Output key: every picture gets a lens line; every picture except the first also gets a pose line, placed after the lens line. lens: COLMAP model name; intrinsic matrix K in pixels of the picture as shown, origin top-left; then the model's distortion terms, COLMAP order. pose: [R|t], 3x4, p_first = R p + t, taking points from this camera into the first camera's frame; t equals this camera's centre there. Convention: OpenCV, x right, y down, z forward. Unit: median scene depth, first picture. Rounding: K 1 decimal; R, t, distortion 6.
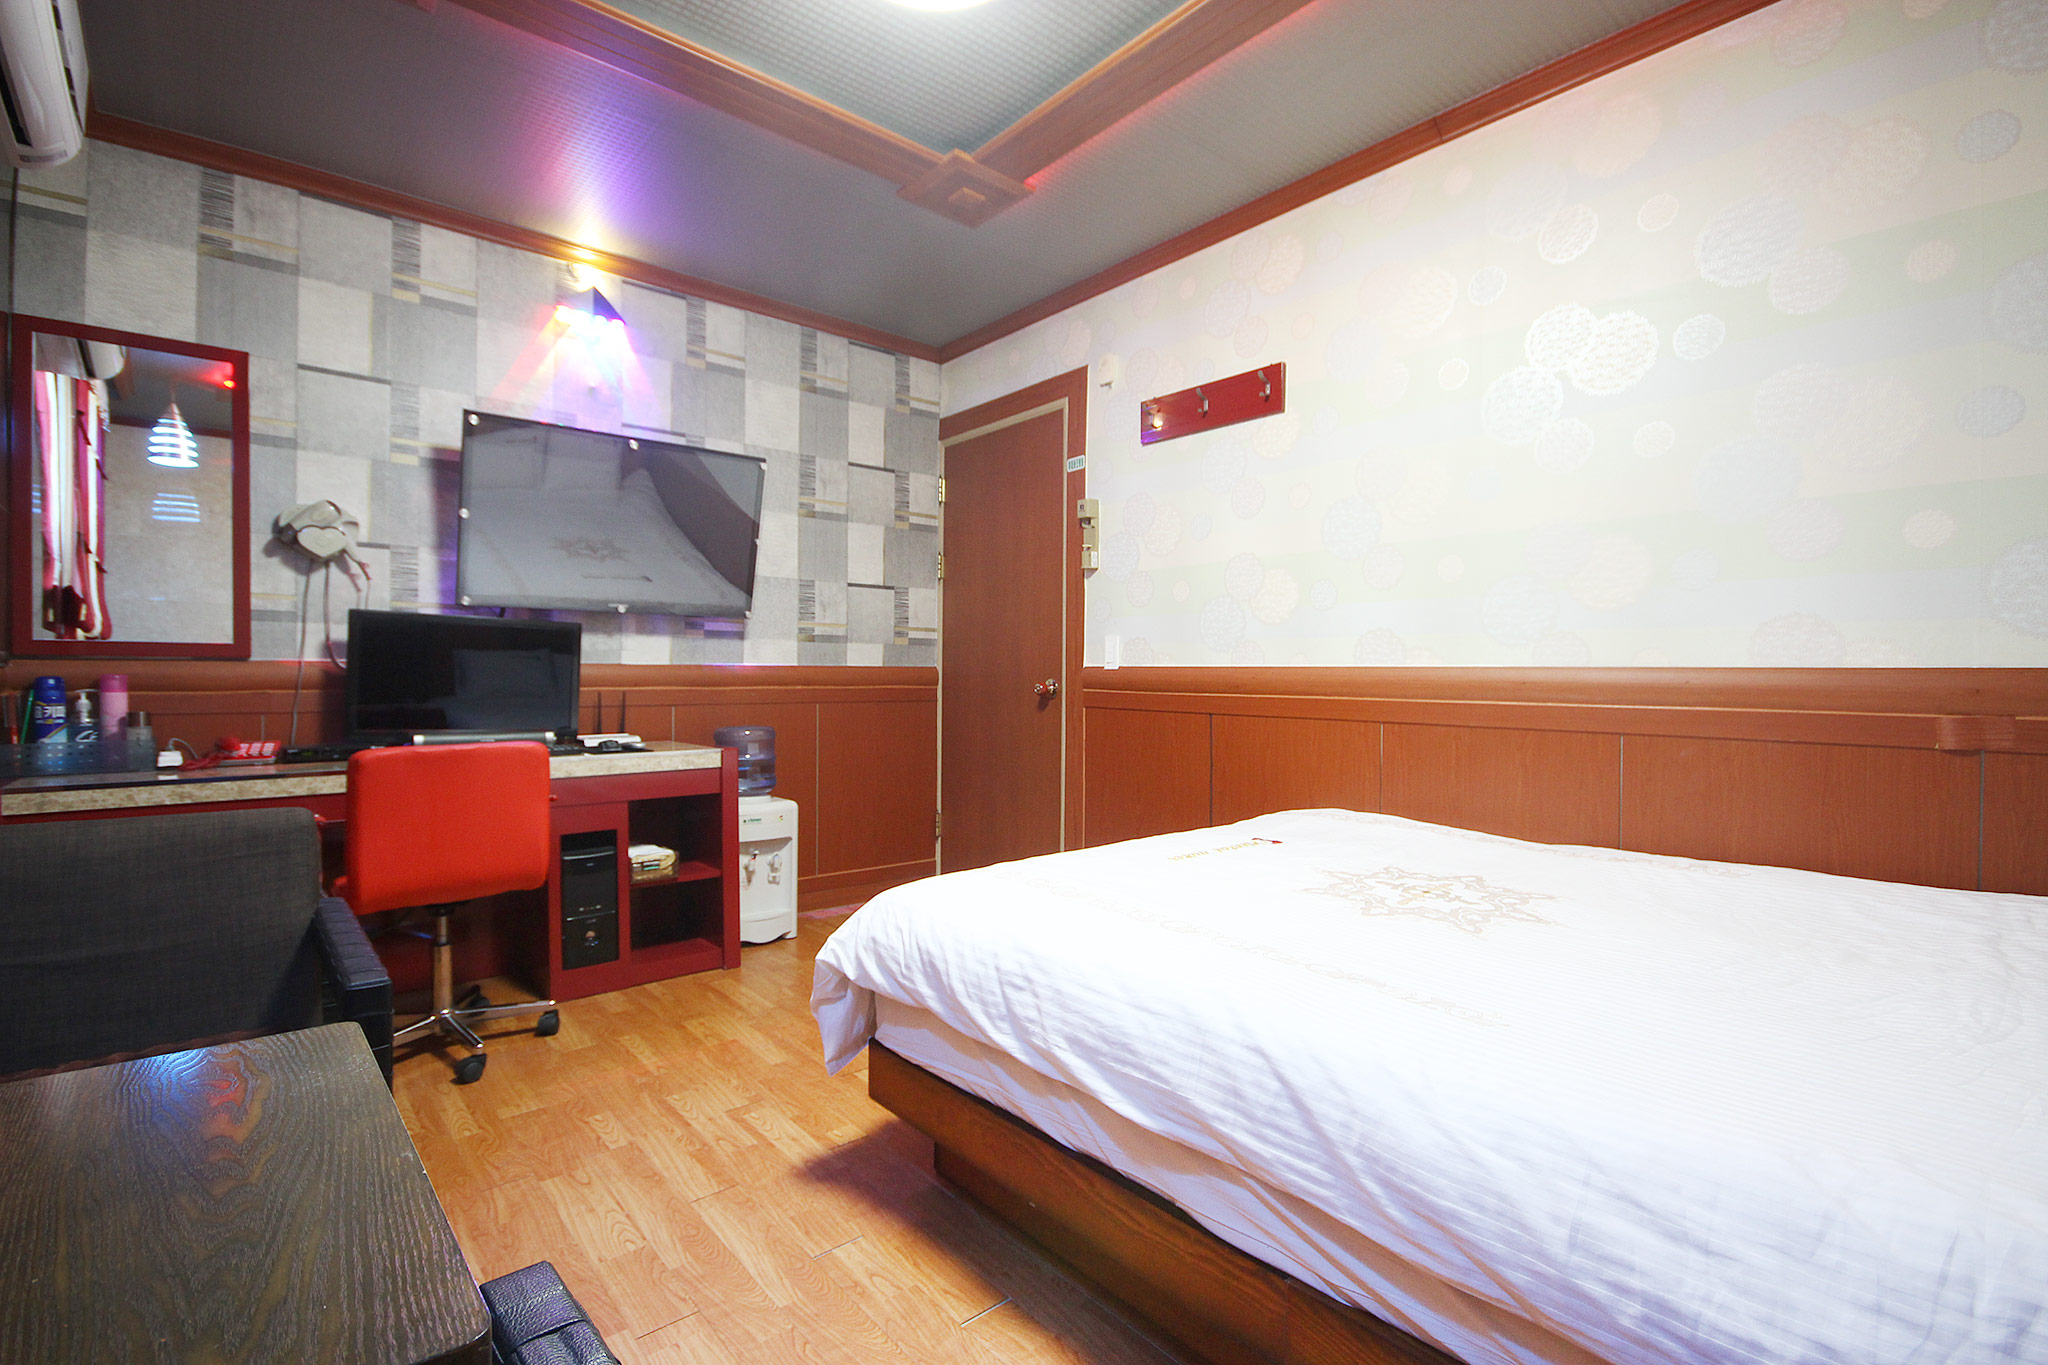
lens RADIAL K [[947.0, 0, 1036.7], [0, 947.0, 685.4], [0, 0, 1]] dist [-0.001235, -0.003487]
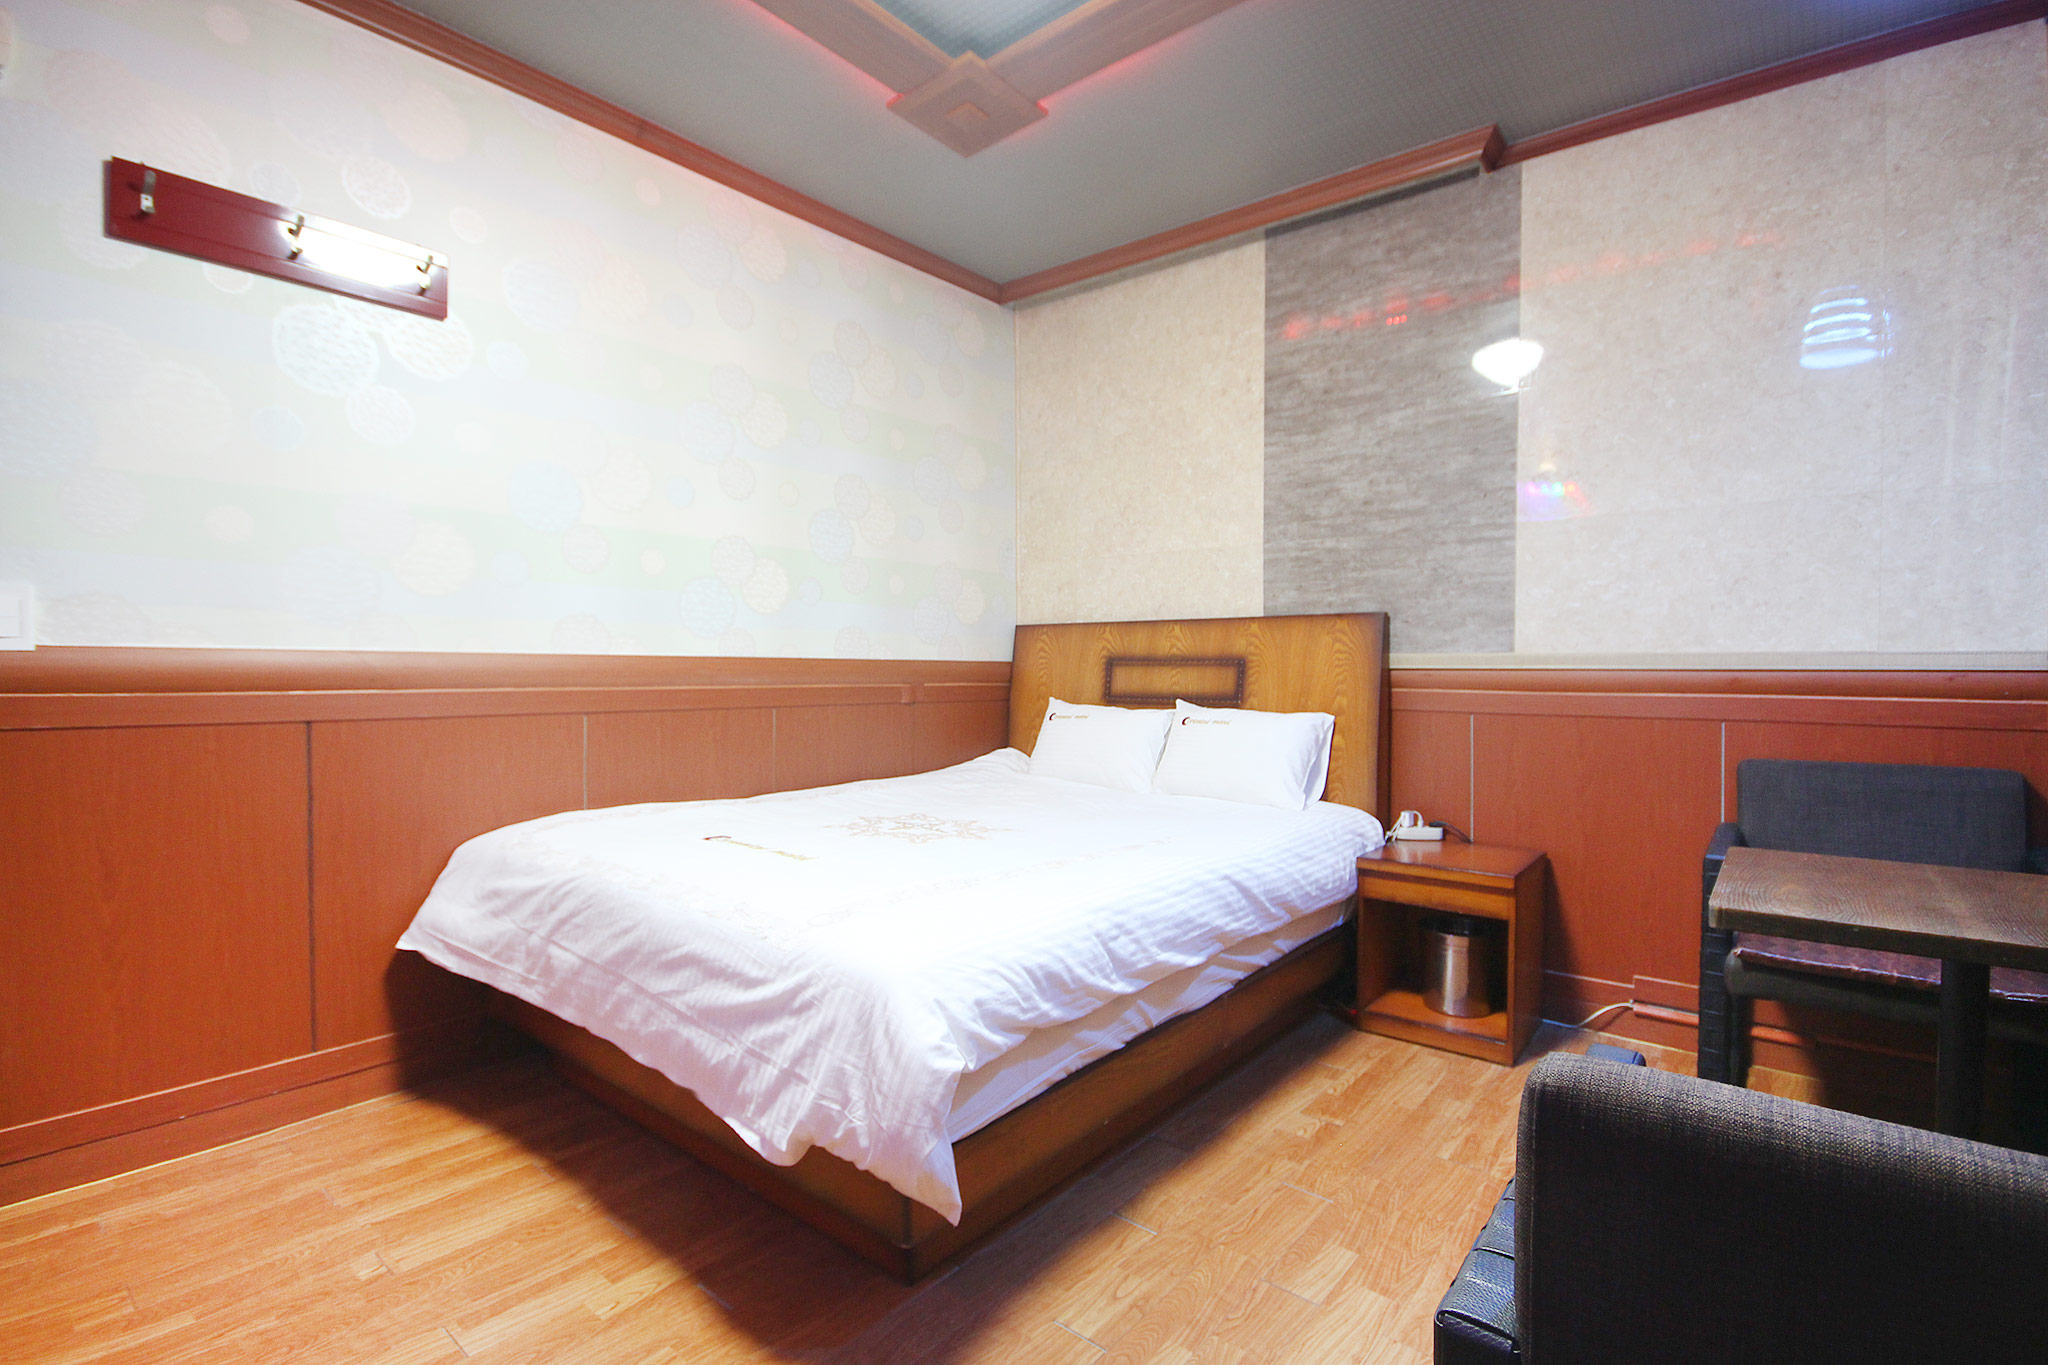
lens RADIAL K [[947.0, 0, 1020.3], [0, 947.0, 684.1], [0, 0, 1]] dist [-0.001235, -0.003487]
pose [[-0.163333, -0.023937, 0.986281, -1.062291], [0.007829, 0.999643, 0.025558, -0.018116], [-0.986540, 0.011896, -0.163087, 1.220591]]
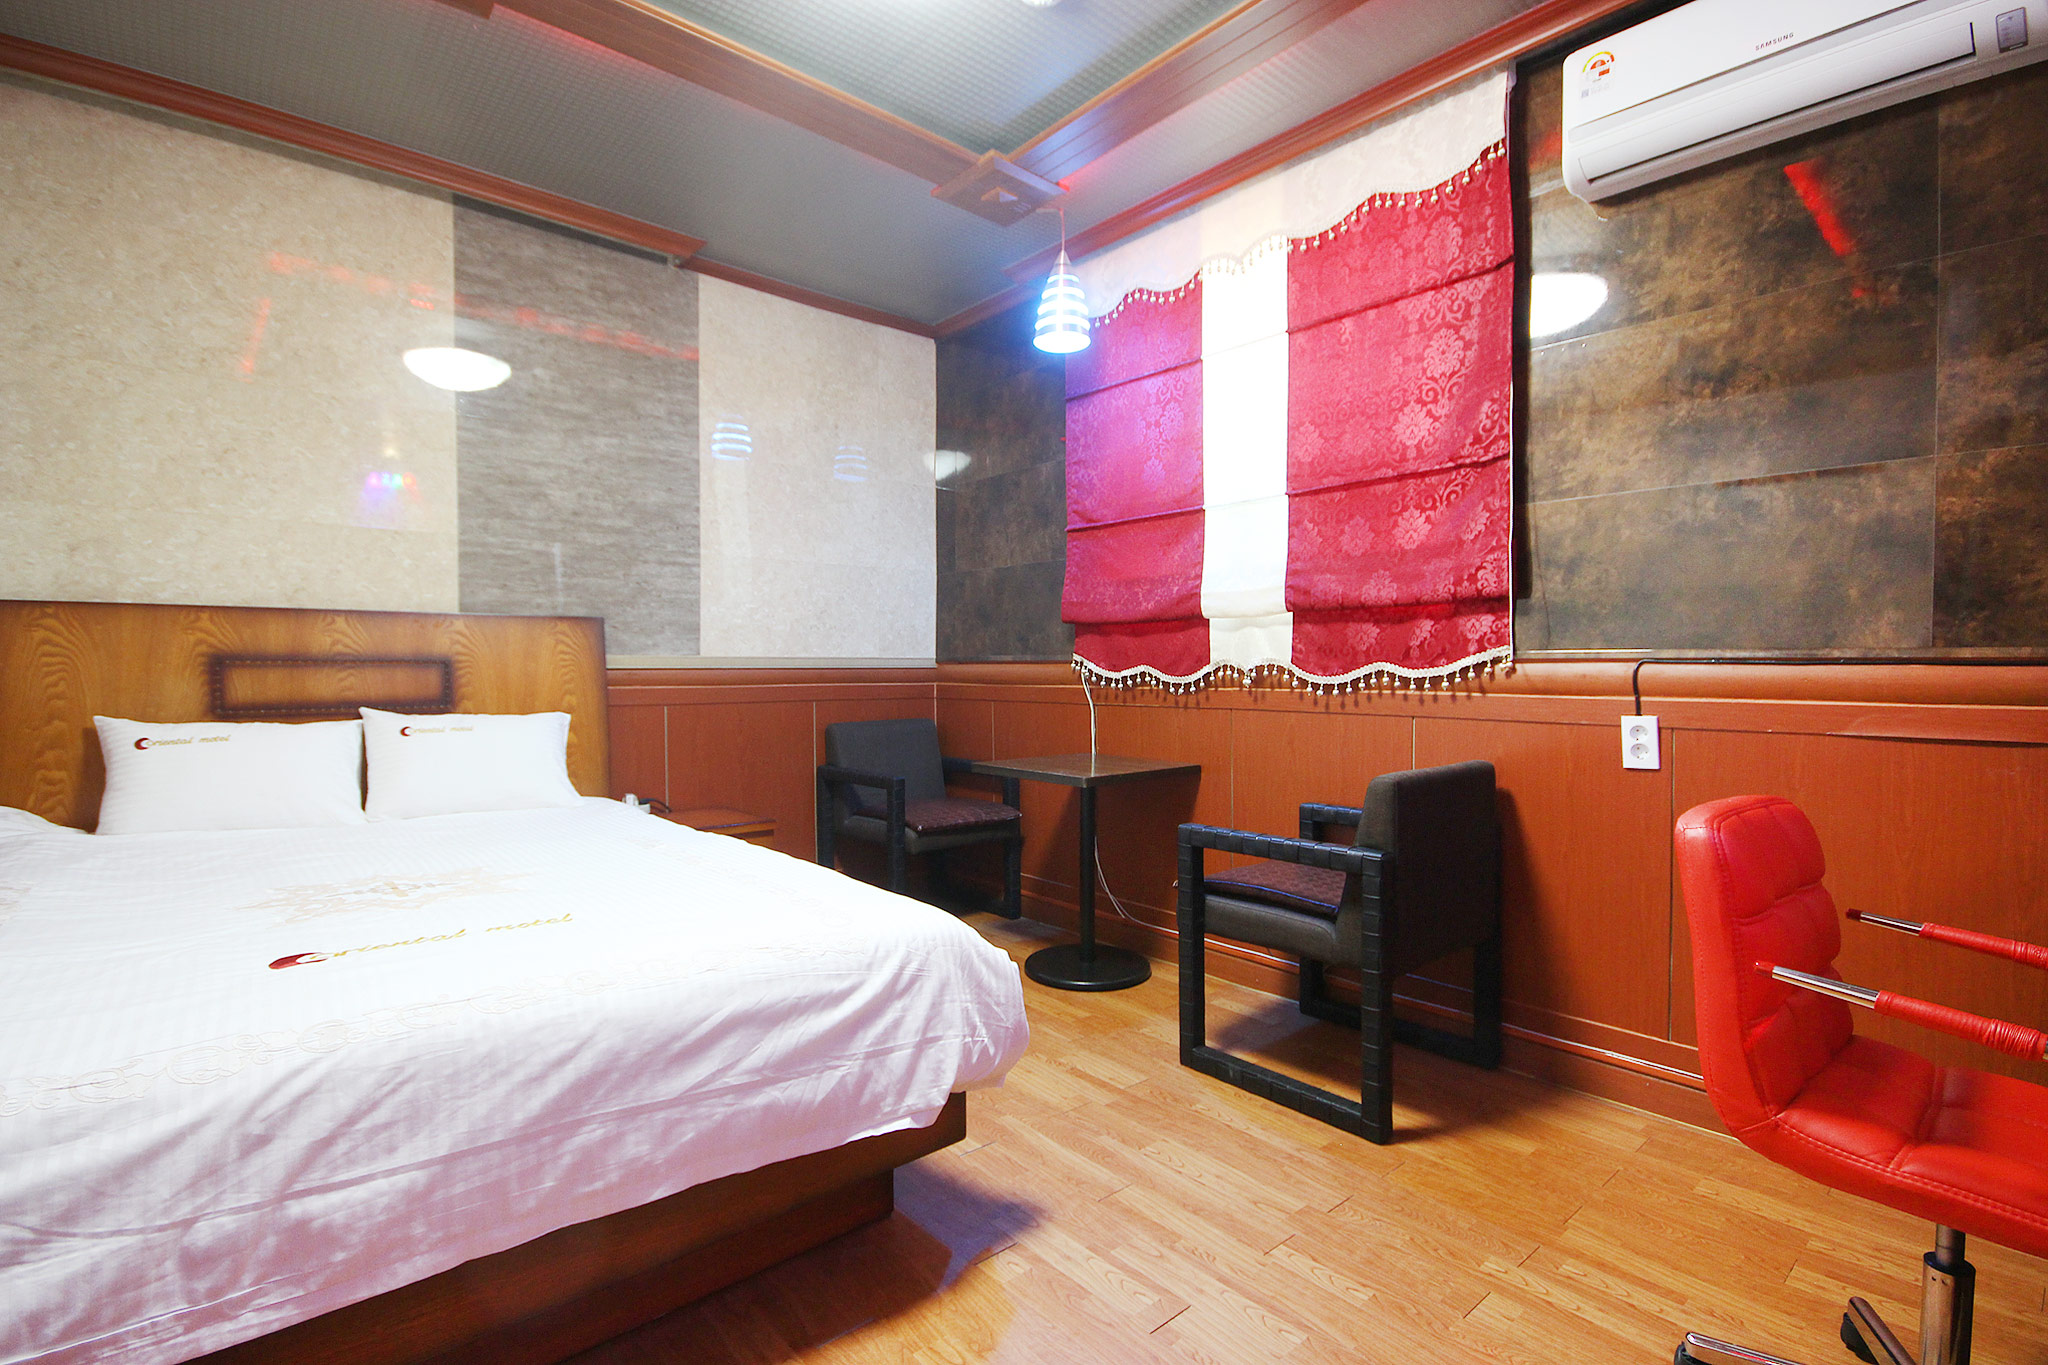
lens RADIAL K [[947.0, 0, 1021.9], [0, 947.0, 684.2], [0, 0, 1]] dist [-0.001235, -0.003487]
pose [[-0.999979, -0.005088, 0.004126, -0.275624], [-0.004956, 0.999499, 0.031257, -0.030272], [-0.004283, 0.031236, -0.999503, 2.237307]]
